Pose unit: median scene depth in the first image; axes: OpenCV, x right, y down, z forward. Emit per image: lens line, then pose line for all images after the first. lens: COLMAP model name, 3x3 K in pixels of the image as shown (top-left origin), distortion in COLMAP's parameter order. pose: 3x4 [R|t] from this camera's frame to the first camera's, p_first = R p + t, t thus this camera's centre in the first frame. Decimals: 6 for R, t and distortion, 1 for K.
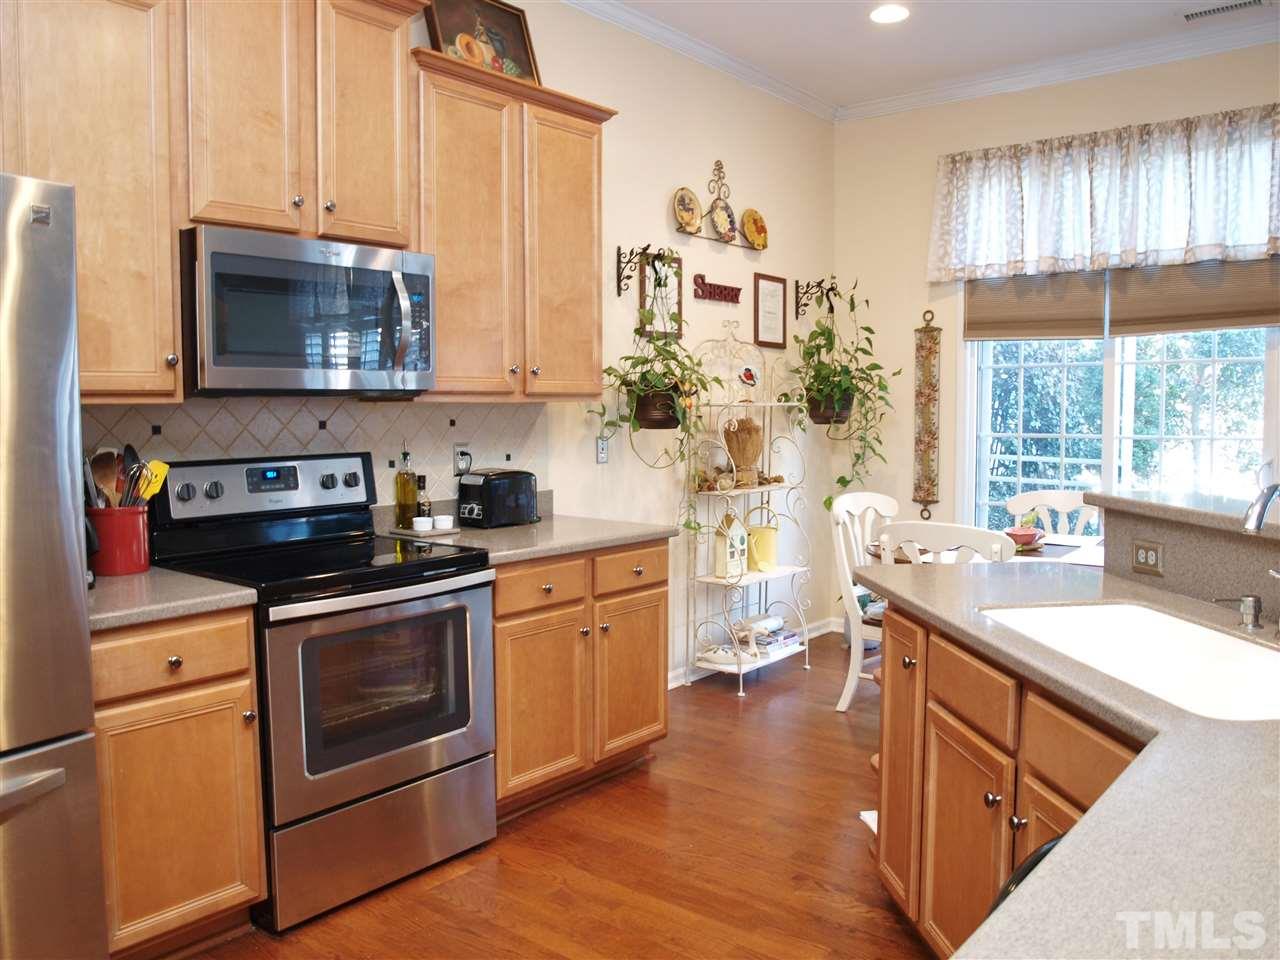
lens RADIAL K [[1020.3, 0, 634.6], [0, 1020.3, 478.3], [0, 0, 1]] dist [-0.110406, 0.075657]
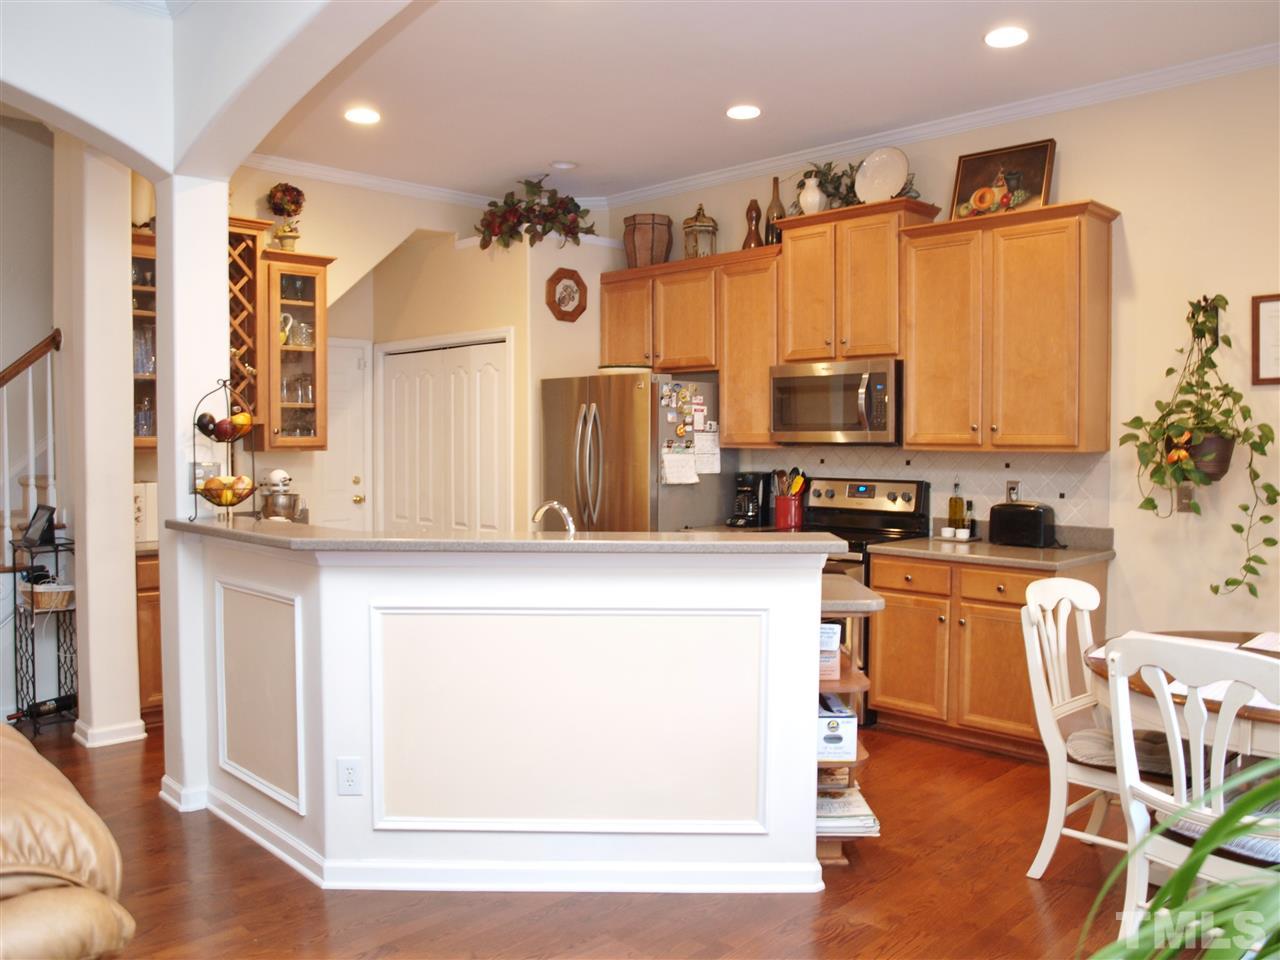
lens RADIAL K [[1020.3, 0, 634.6], [0, 1020.3, 478.3], [0, 0, 1]] dist [-0.110406, 0.075657]
pose [[-0.103653, 0.044468, -0.993619, 0.878034], [-0.072327, 0.996018, 0.052120, -0.051944], [0.991980, 0.077268, -0.100024, 0.465360]]
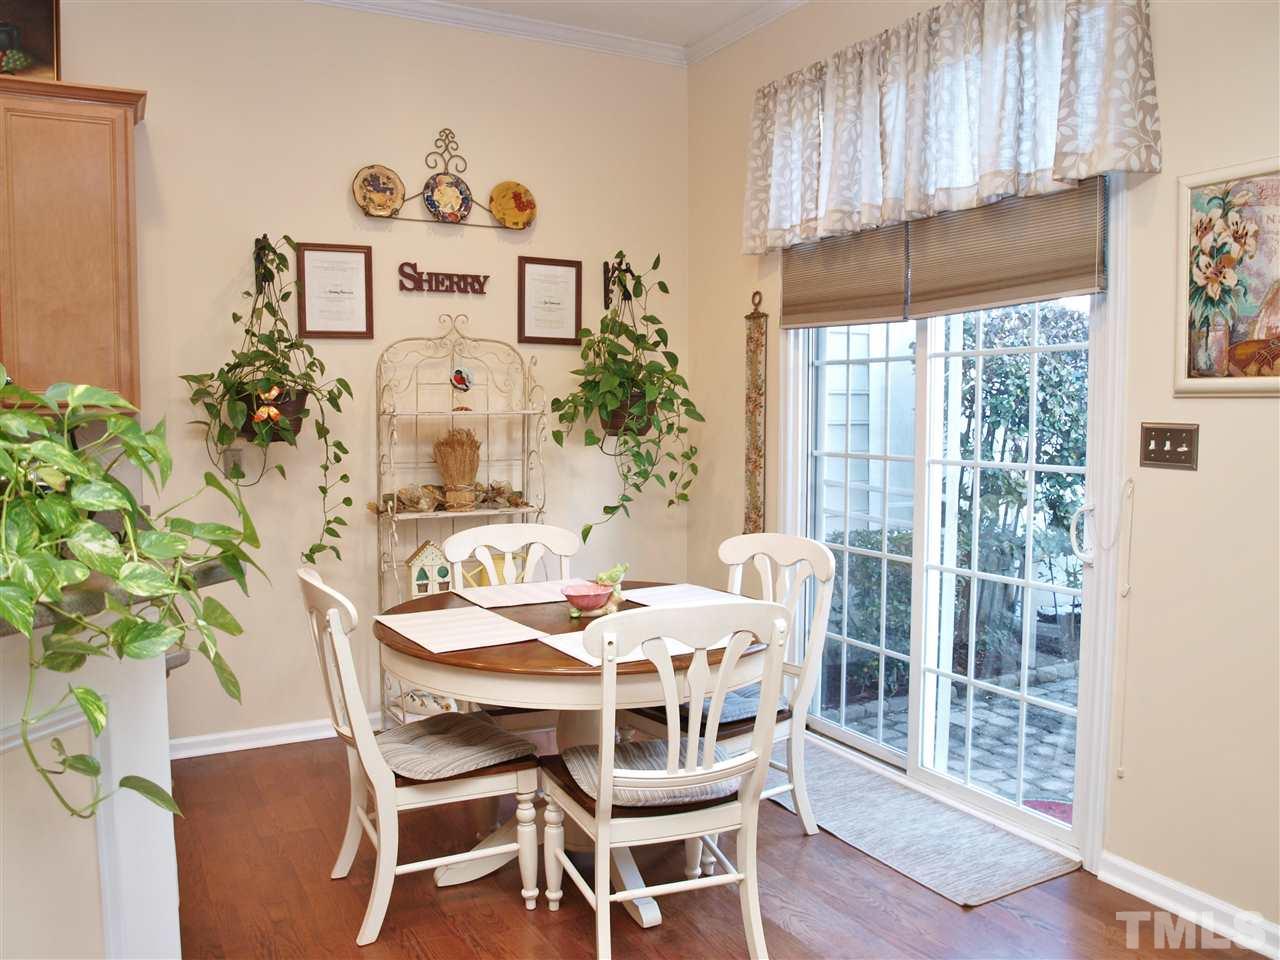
lens RADIAL K [[1020.3, 0, 634.6], [0, 1020.3, 478.3], [0, 0, 1]] dist [-0.110406, 0.075657]
pose [[0.925474, 0.030702, -0.377566, 0.563166], [-0.029569, 0.999524, 0.008798, -0.029373], [0.377656, 0.003022, 0.925941, 0.267493]]
